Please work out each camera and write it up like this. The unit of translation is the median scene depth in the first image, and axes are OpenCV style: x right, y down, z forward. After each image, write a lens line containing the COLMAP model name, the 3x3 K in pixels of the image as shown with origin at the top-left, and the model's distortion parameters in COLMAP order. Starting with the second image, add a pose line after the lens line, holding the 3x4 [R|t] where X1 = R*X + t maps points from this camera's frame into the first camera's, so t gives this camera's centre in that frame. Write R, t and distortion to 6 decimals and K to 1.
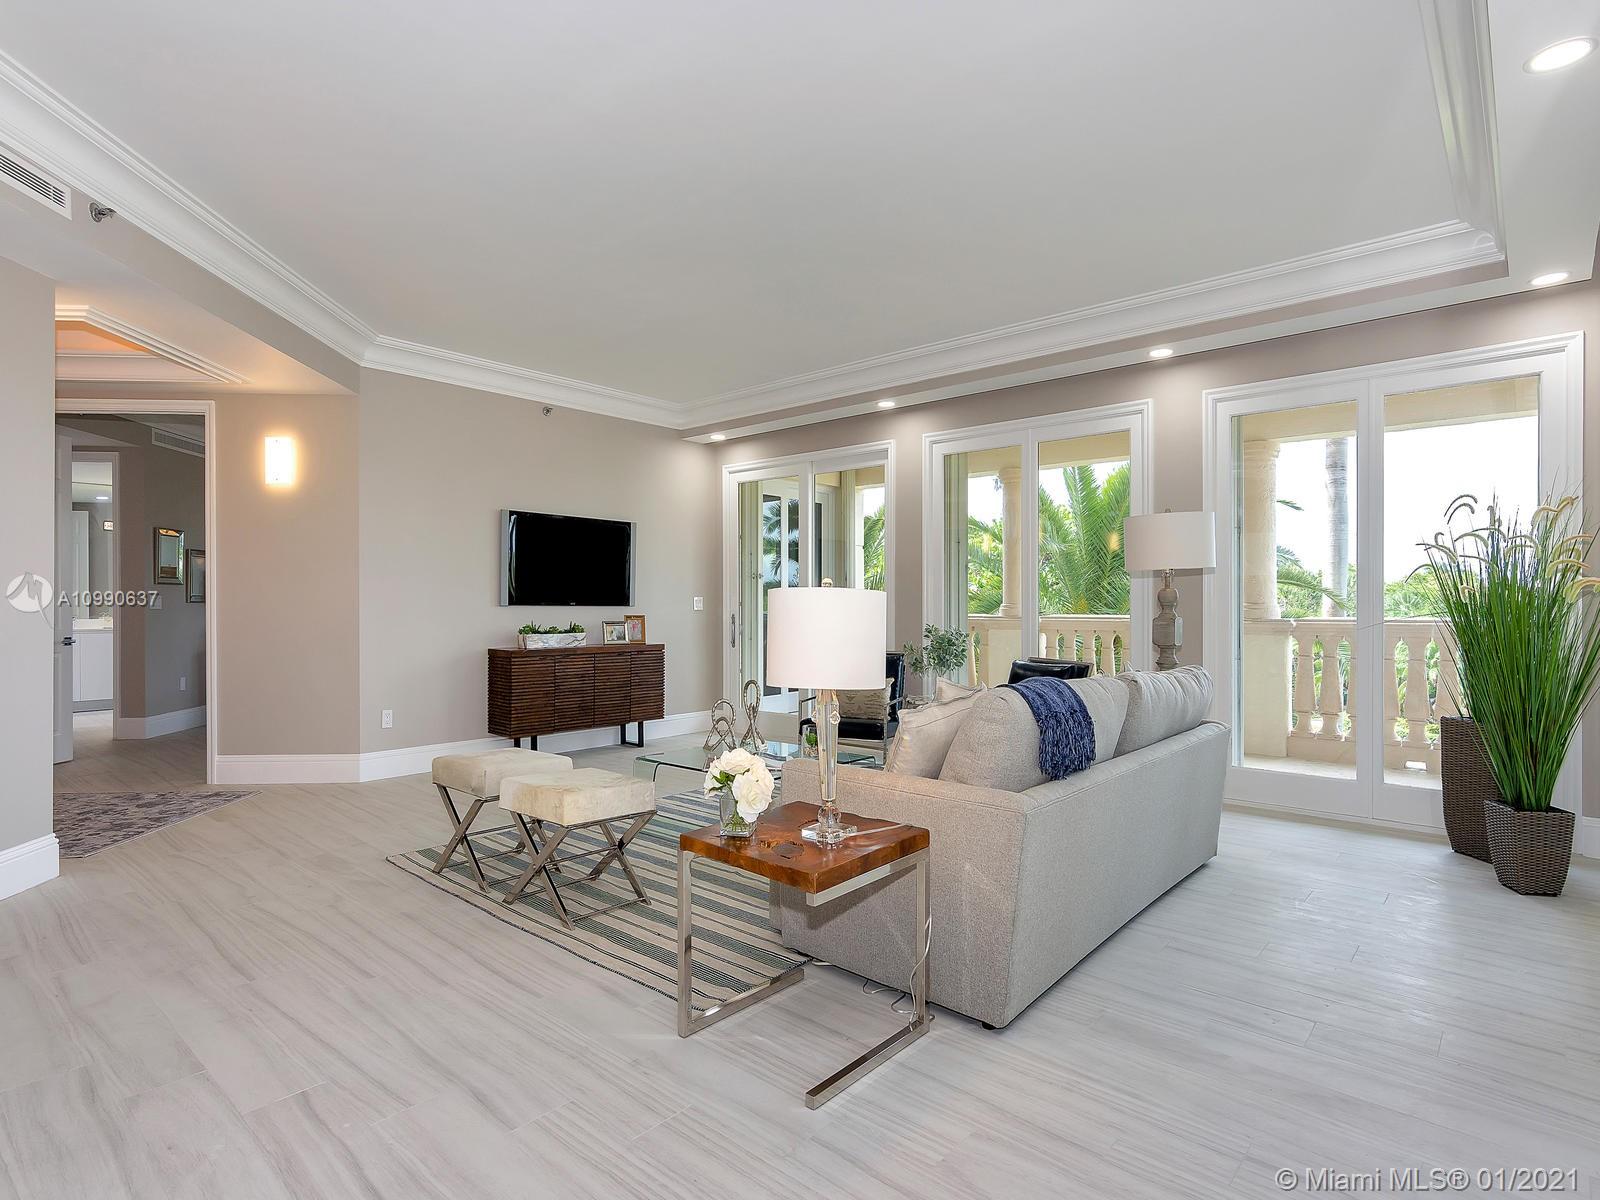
lens RADIAL K [[832.1, 0, 789.3], [0, 832.1, 607.0], [0, 0, 1]] dist [-0.002502, -0.000952]
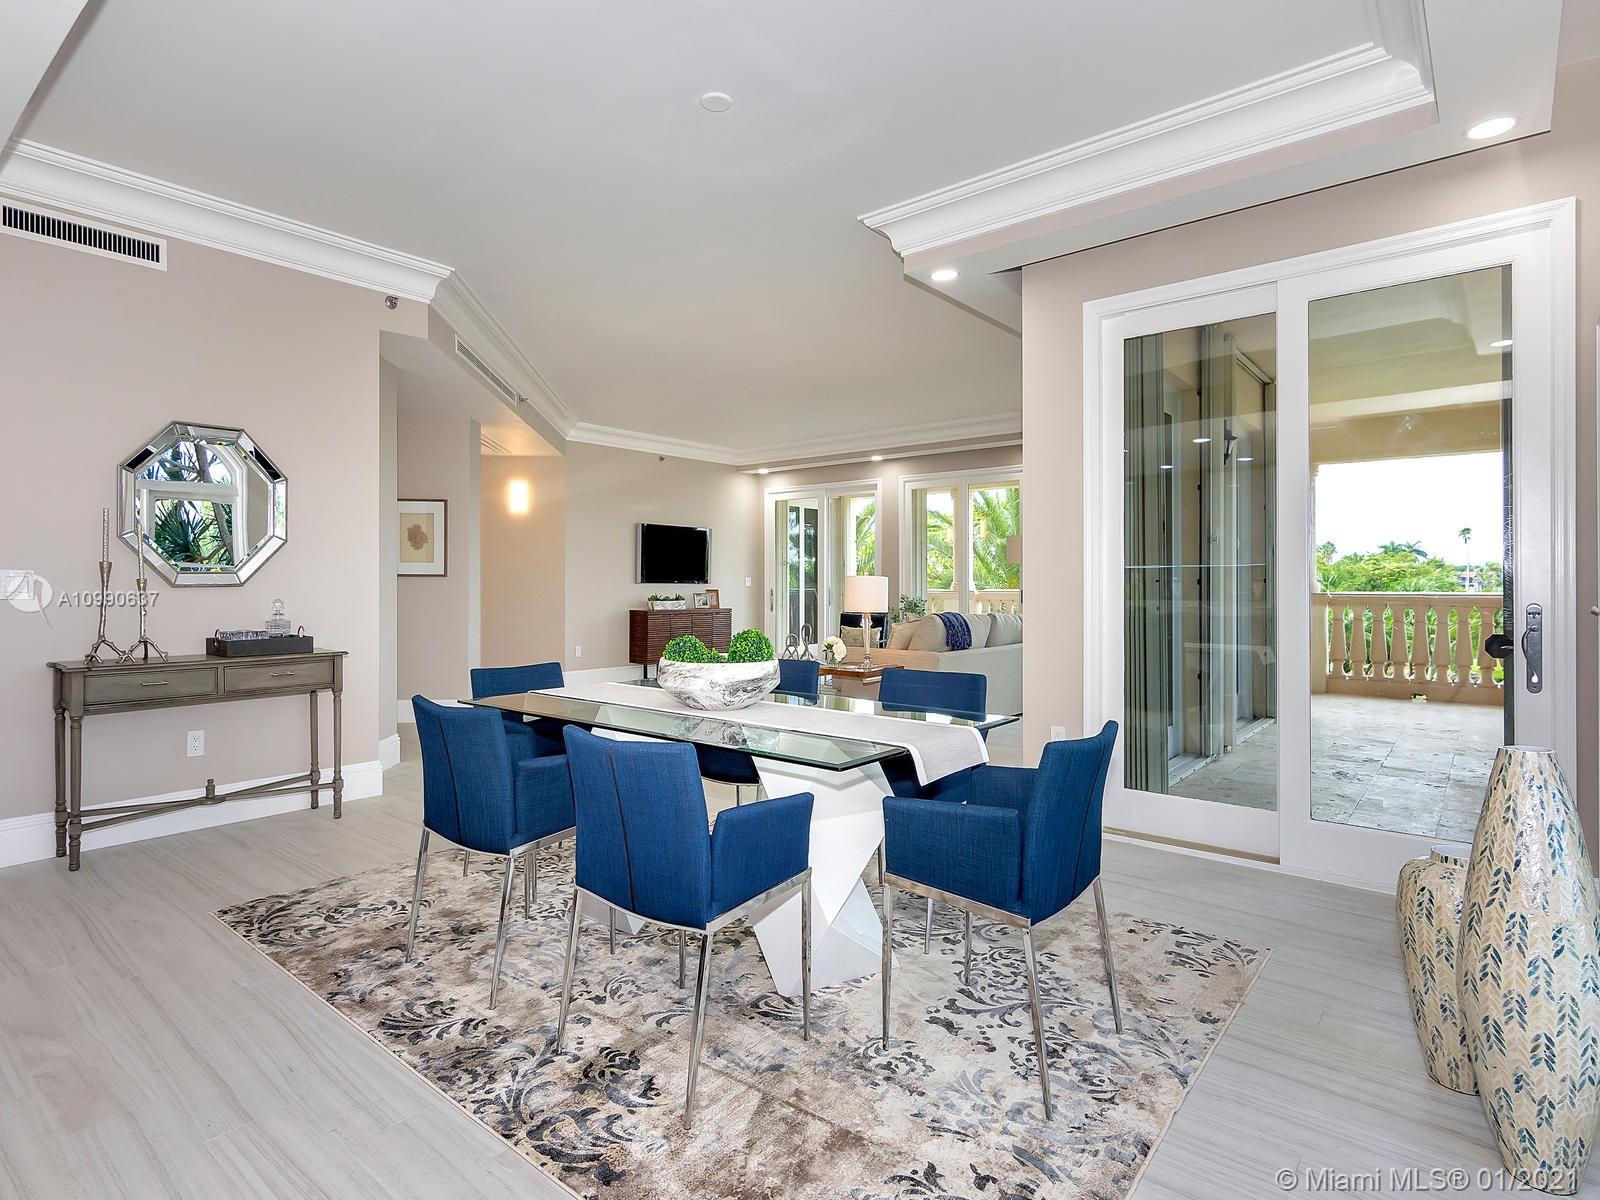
lens RADIAL K [[832.1, 0, 803.1], [0, 832.1, 603.4], [0, 0, 1]] dist [-0.002502, -0.000952]
pose [[0.998744, -0.002598, 0.050031, -0.101734], [0.001518, 0.999765, 0.021624, 0.003226], [-0.050075, -0.021521, 0.998514, -0.579145]]
